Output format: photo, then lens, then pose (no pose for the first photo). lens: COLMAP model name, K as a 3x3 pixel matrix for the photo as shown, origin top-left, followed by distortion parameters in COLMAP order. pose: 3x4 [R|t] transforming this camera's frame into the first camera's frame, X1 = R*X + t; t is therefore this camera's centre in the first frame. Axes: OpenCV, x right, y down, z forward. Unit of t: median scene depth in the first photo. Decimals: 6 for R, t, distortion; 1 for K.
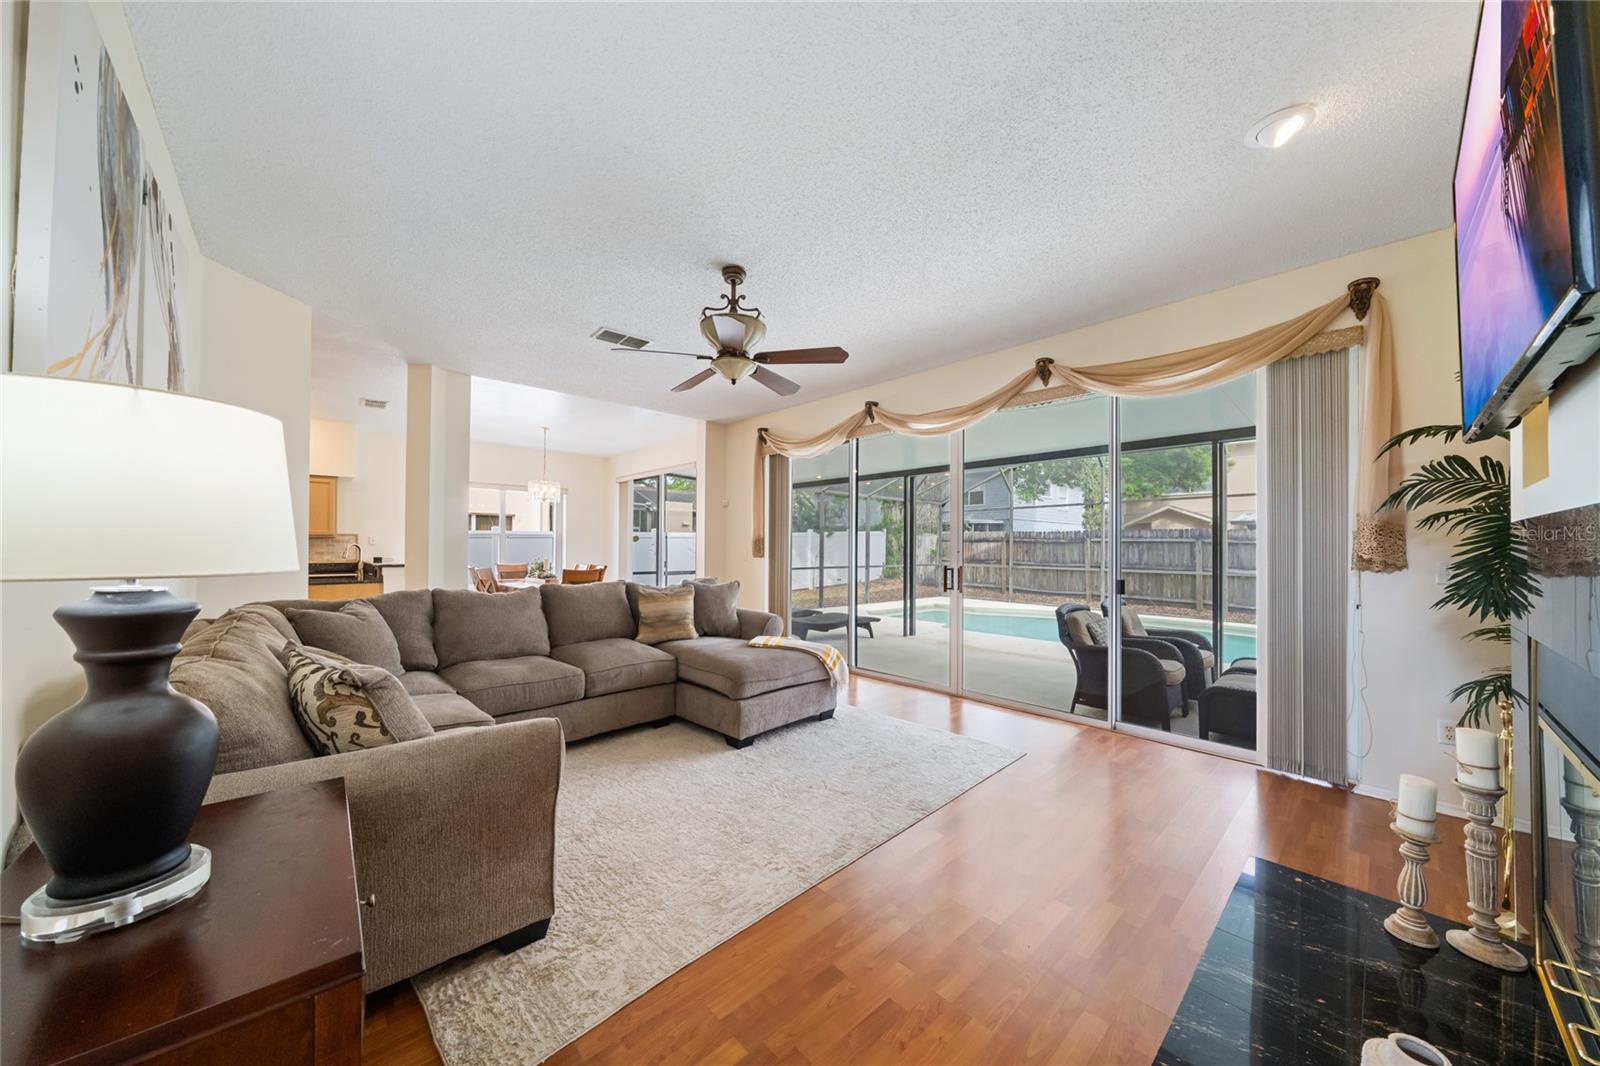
lens RADIAL K [[558.0, 0, 799.2], [0, 558.0, 548.0], [0, 0, 1]] dist [-0.001375, 0.000013]
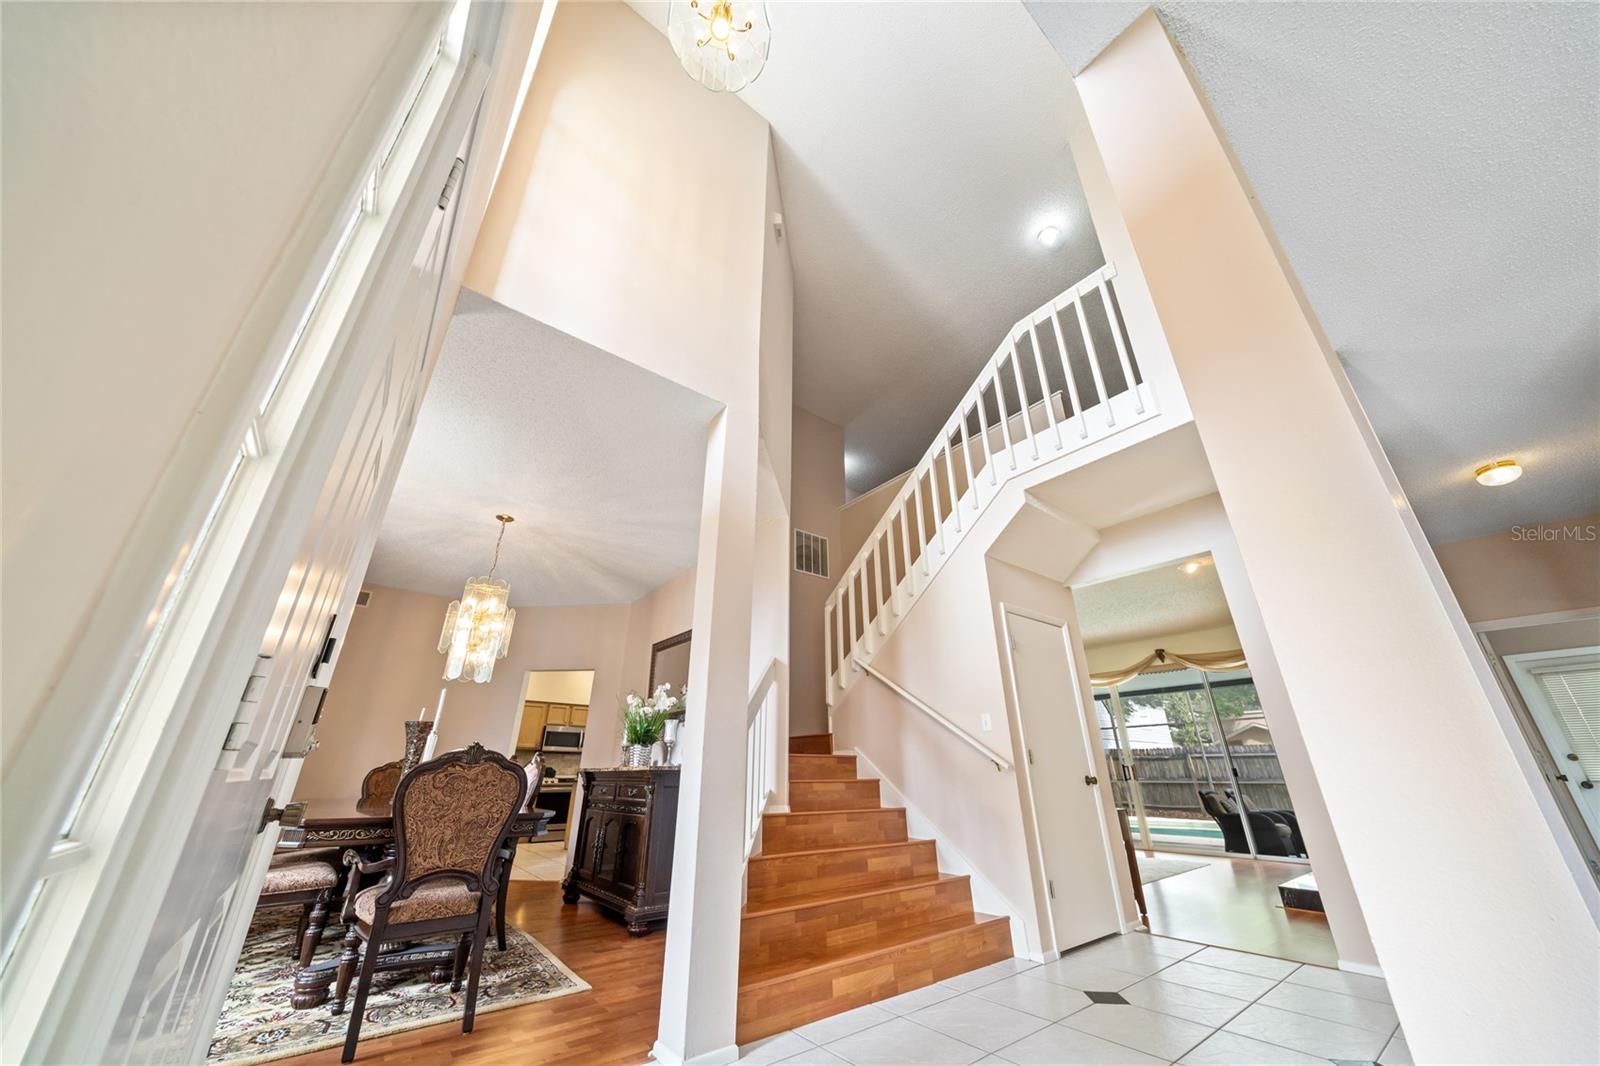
lens RADIAL K [[553.7, 0, 798.7], [0, 553.7, 540.7], [0, 0, 1]] dist [-0.001506, -0.000034]
pose [[0.996796, -0.034205, -0.072309, -0.630059], [0.003293, 0.920742, -0.390158, 0.063106], [0.079923, 0.388669, 0.917904, -0.976515]]
